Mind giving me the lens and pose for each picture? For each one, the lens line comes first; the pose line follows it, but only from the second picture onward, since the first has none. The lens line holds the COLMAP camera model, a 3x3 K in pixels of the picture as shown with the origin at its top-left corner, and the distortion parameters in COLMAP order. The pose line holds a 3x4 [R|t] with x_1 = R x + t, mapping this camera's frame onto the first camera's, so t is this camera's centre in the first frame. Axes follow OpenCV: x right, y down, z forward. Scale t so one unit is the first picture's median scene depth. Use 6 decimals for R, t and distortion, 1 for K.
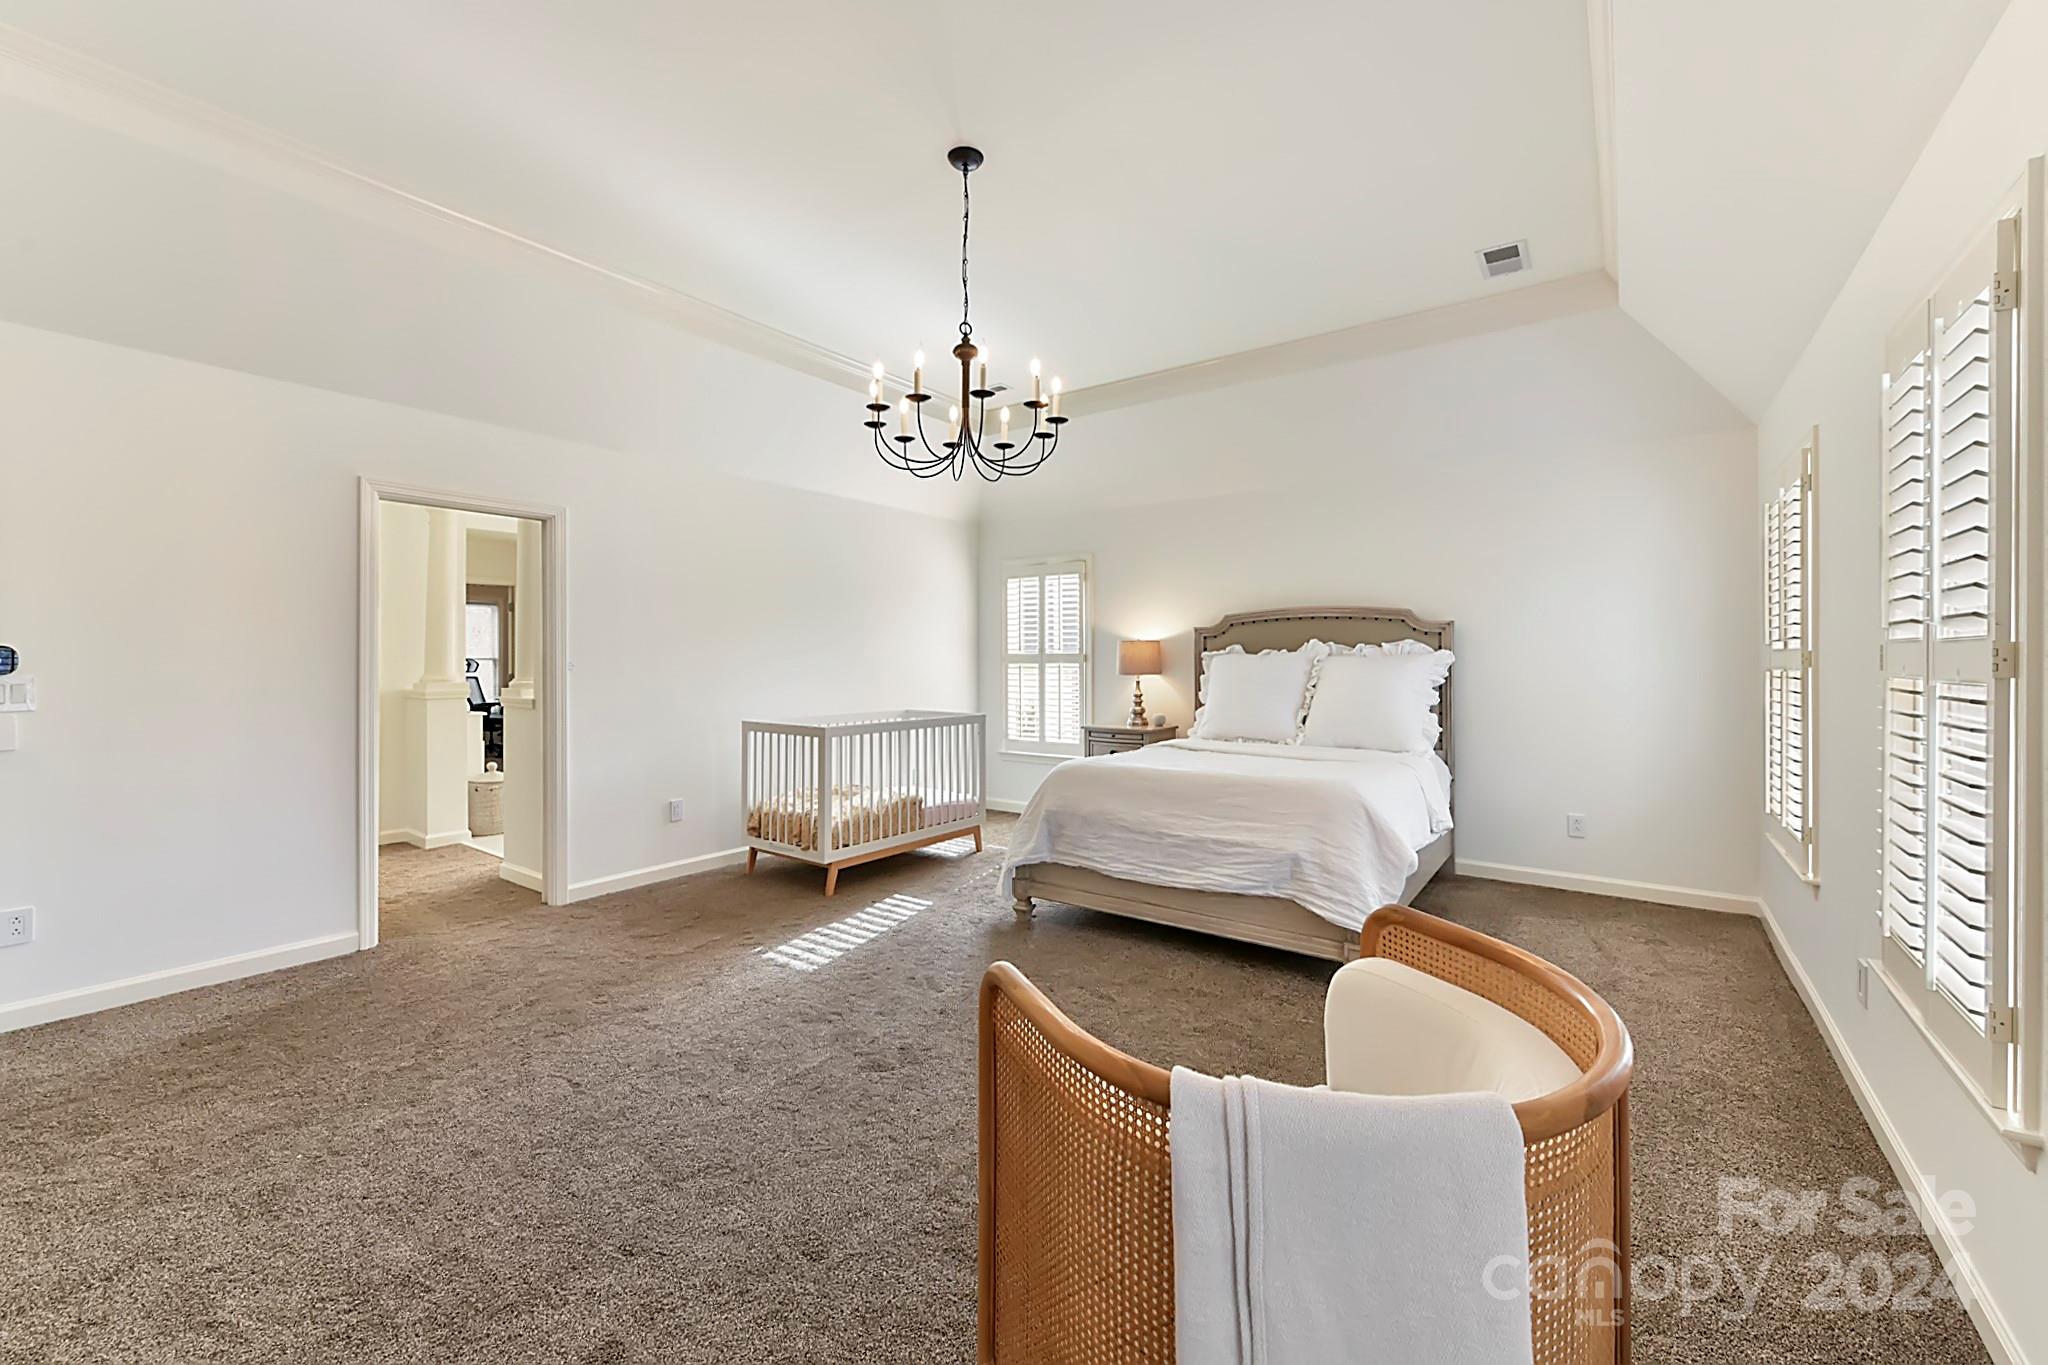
lens RADIAL K [[806.9, 0, 1029.8], [0, 806.9, 662.7], [0, 0, 1]] dist [0.001854, -0.001312]
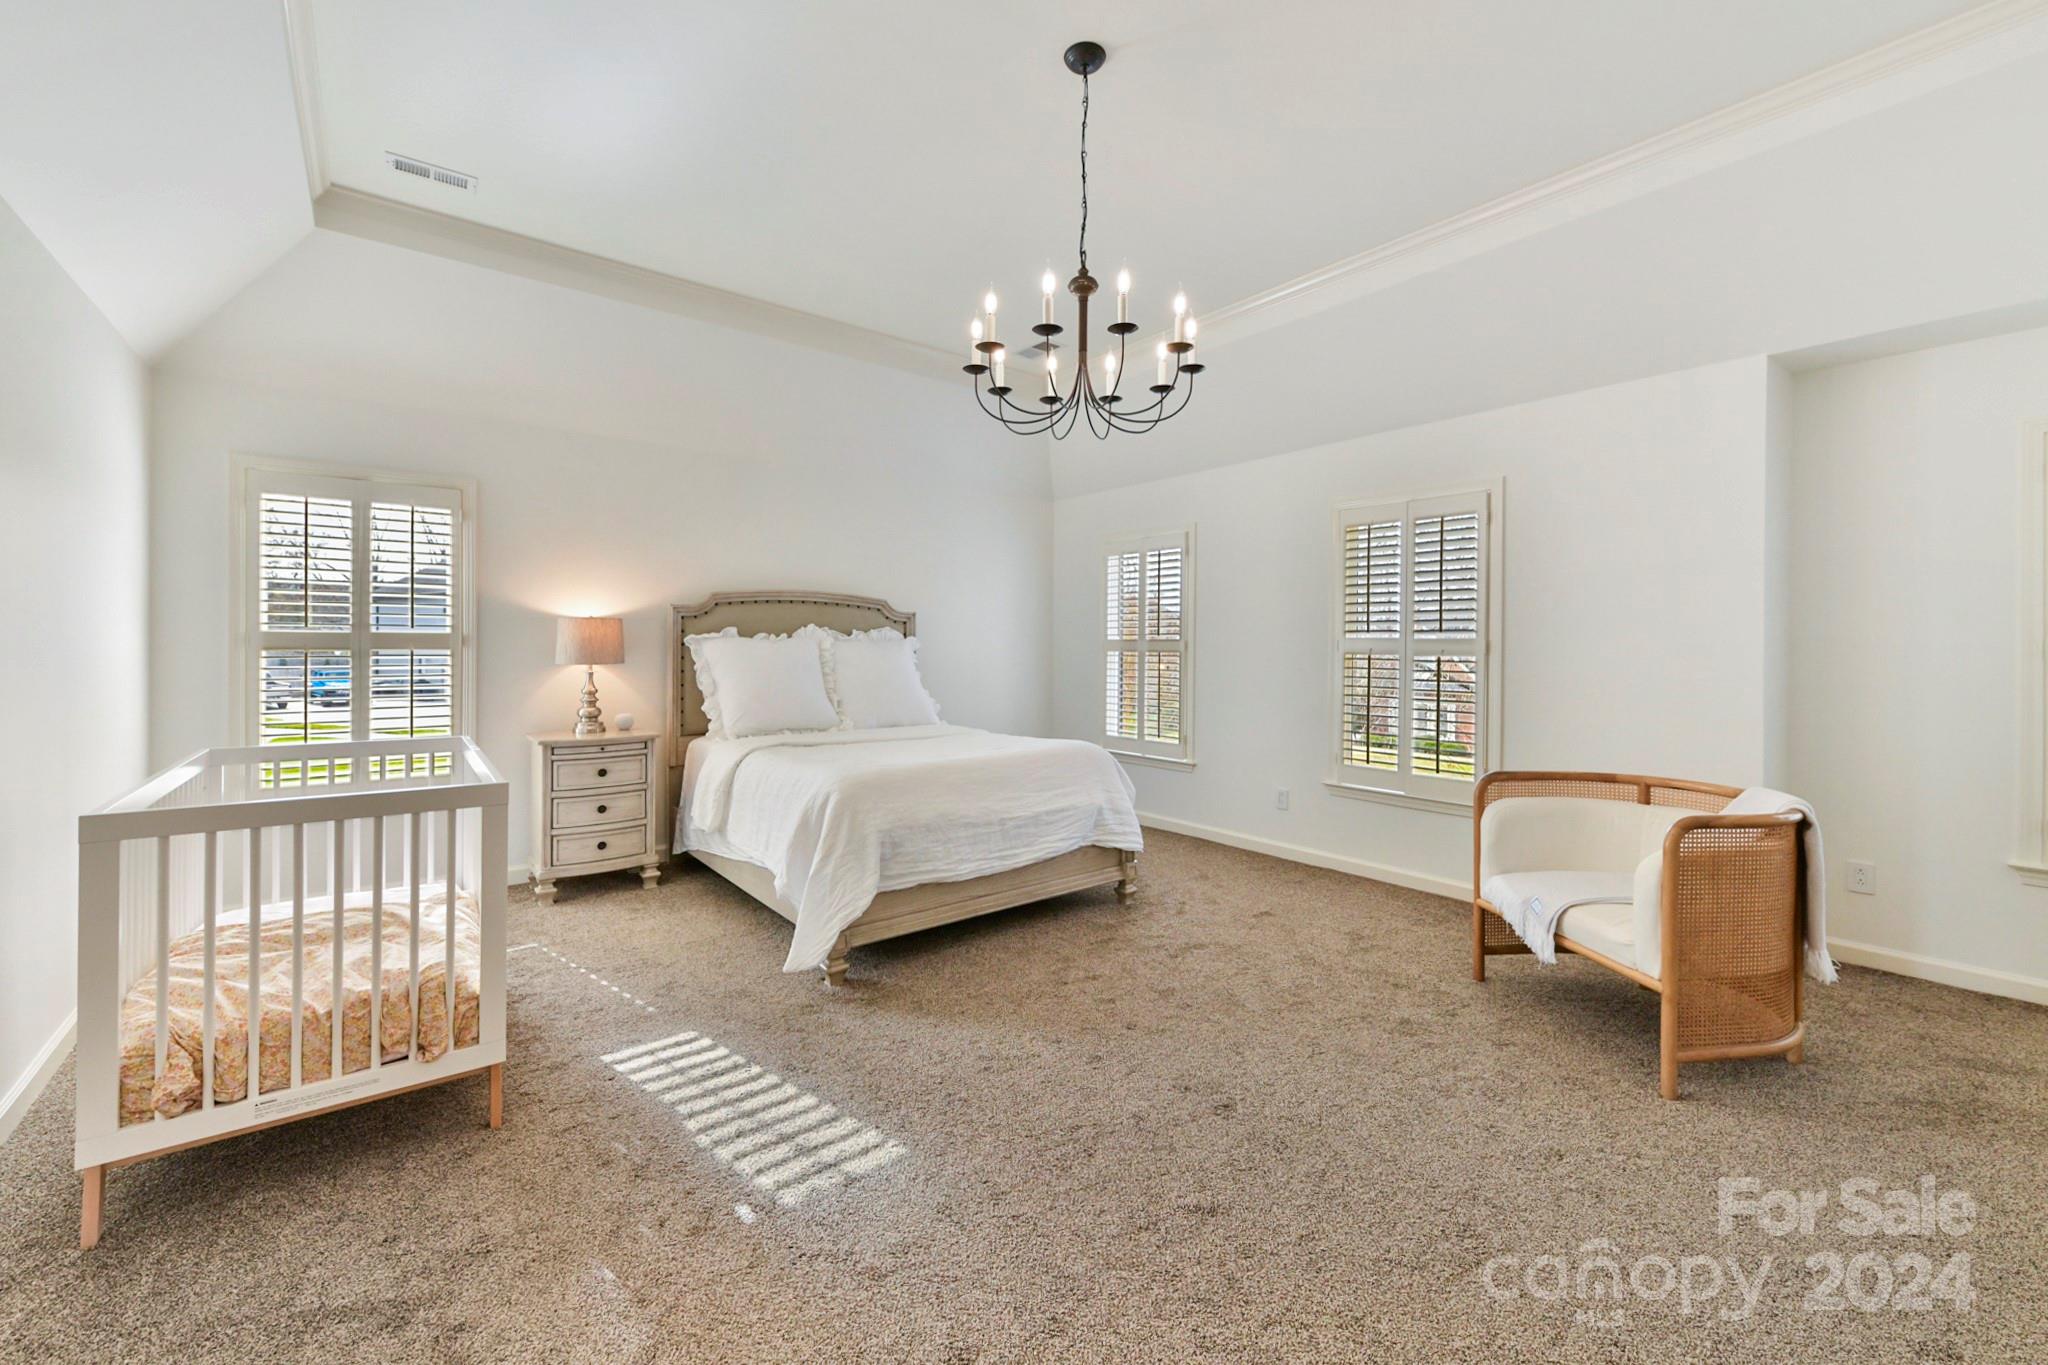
lens RADIAL K [[806.9, 0, 1035.6], [0, 806.9, 652.4], [0, 0, 1]] dist [0.001854, -0.001312]
pose [[0.266496, -0.004208, 0.963827, -0.640975], [-0.000302, 0.999990, 0.004450, 0.001617], [-0.963836, -0.001477, 0.266492, 0.571011]]
